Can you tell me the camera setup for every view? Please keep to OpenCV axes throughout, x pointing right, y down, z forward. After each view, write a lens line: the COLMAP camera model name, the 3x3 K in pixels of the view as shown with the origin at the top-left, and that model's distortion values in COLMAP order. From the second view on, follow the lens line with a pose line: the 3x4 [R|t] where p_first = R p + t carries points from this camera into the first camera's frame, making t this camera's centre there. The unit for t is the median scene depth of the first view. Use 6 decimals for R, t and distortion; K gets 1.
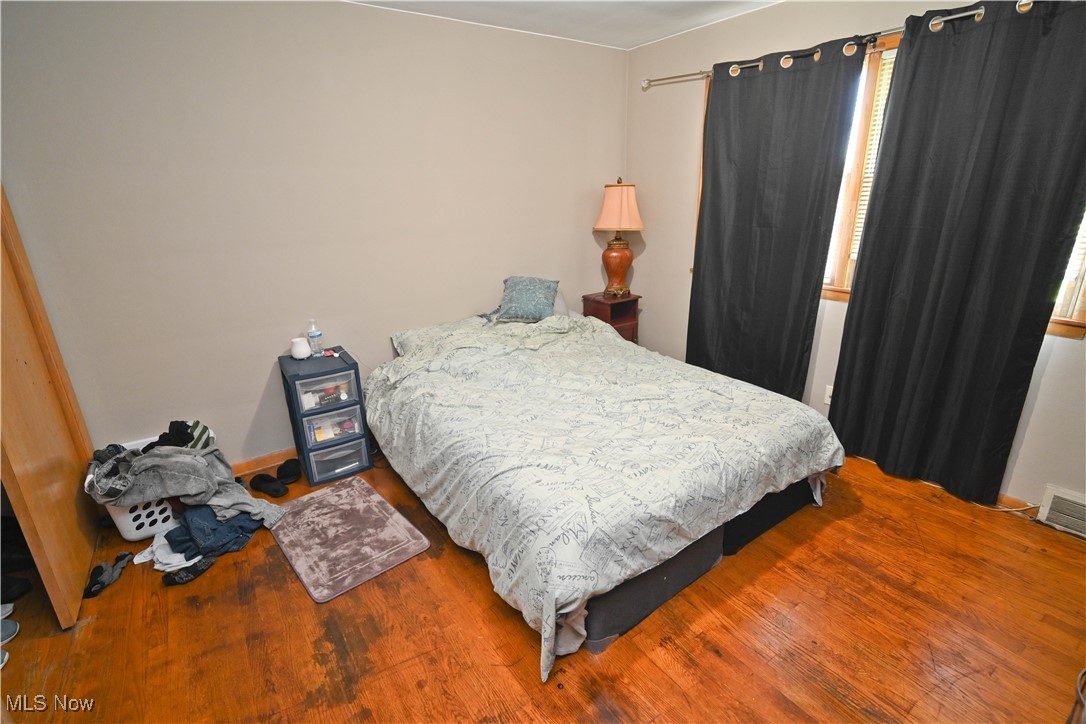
lens RADIAL K [[504.6, 0, 543.7], [0, 504.6, 362.6], [0, 0, 1]] dist [-0.004852, -0.001592]
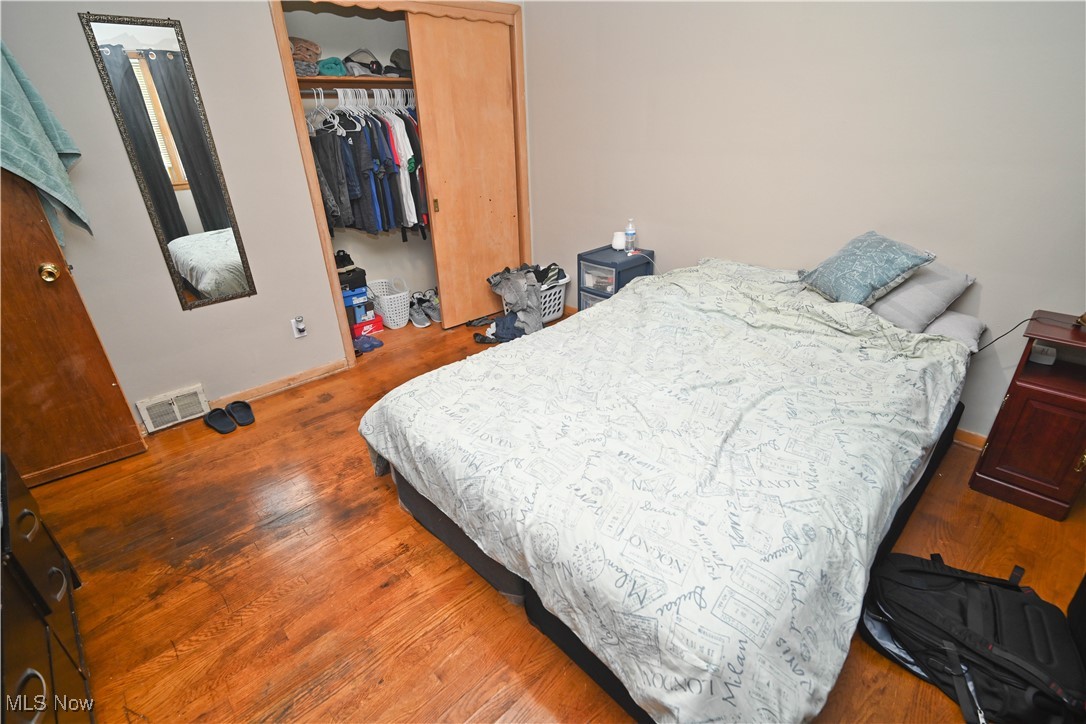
lens RADIAL K [[504.6, 0, 545.1], [0, 504.6, 360.9], [0, 0, 1]] dist [-0.004852, -0.001592]
pose [[0.145936, 0.449257, -0.881403, 1.085447], [-0.292337, 0.870737, 0.395418, -0.325498], [0.945115, 0.199961, 0.258406, 0.940119]]
